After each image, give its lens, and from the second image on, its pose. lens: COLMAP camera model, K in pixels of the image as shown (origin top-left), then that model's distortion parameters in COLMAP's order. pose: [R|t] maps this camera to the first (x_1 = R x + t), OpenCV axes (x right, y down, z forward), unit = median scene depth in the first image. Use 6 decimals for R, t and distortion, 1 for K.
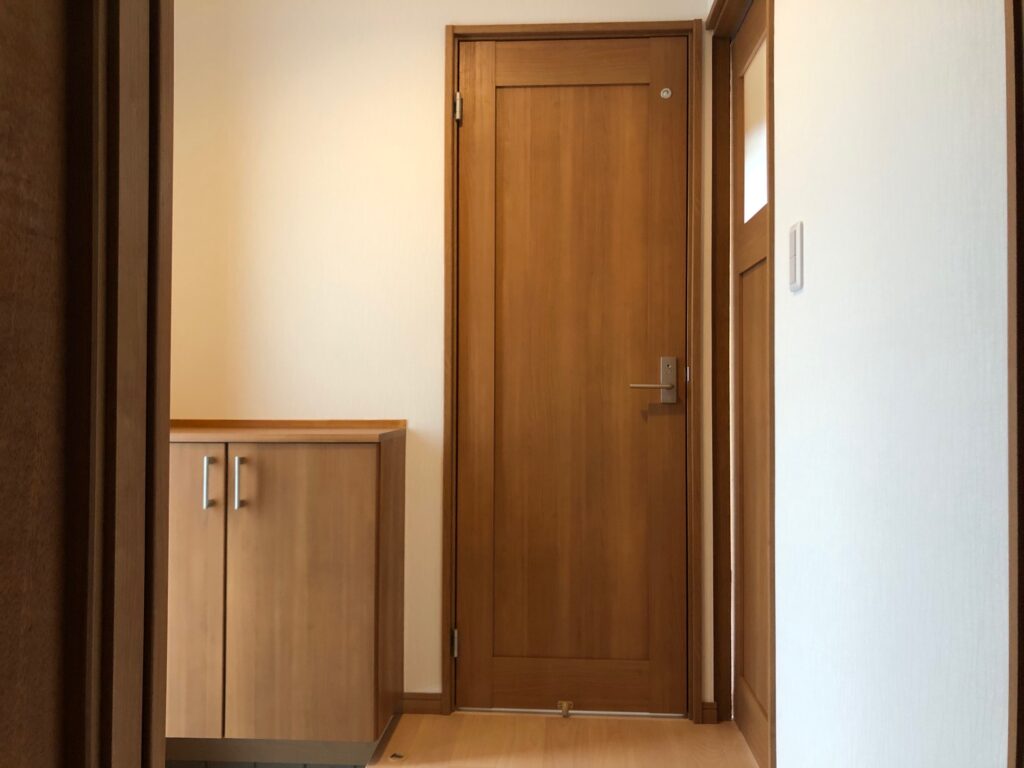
lens RADIAL K [[838.7, 0, 507.2], [0, 838.7, 373.8], [0, 0, 1]] dist [0.055871, -0.058236]
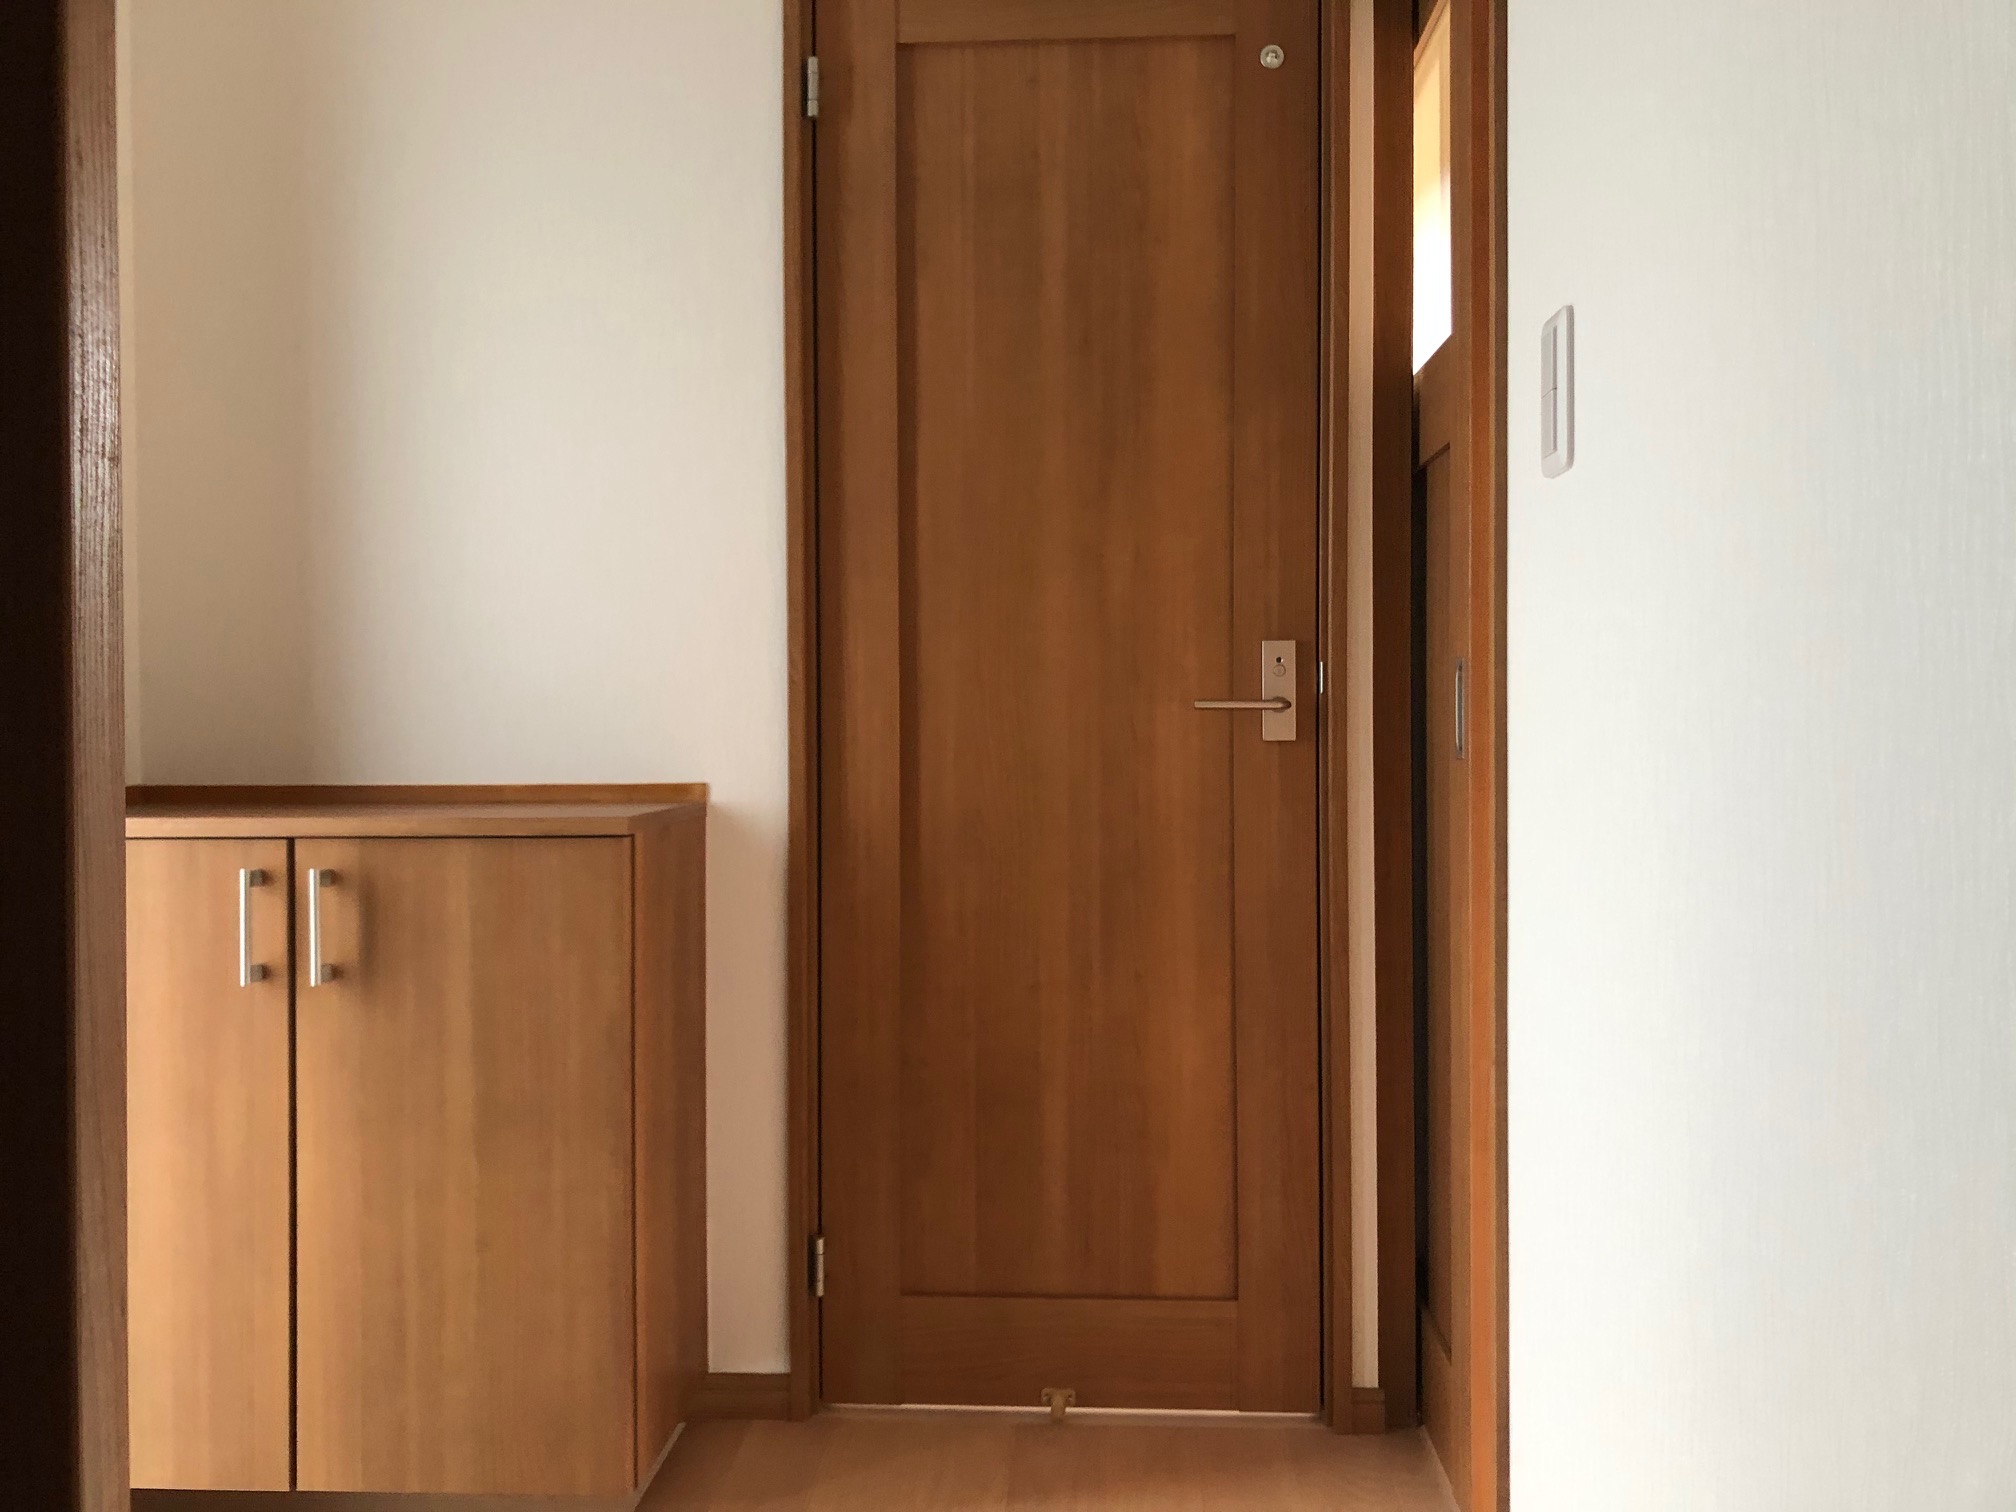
lens RADIAL K [[1657.7, 0, 1006.5], [0, 1657.7, 740.7], [0, 0, 1]] dist [0.044656, 0.007228]
pose [[0.999908, -0.008755, 0.010391, 0.035094], [0.008438, 0.999508, 0.030214, 0.006023], [-0.010650, -0.030124, 0.999489, 0.101313]]
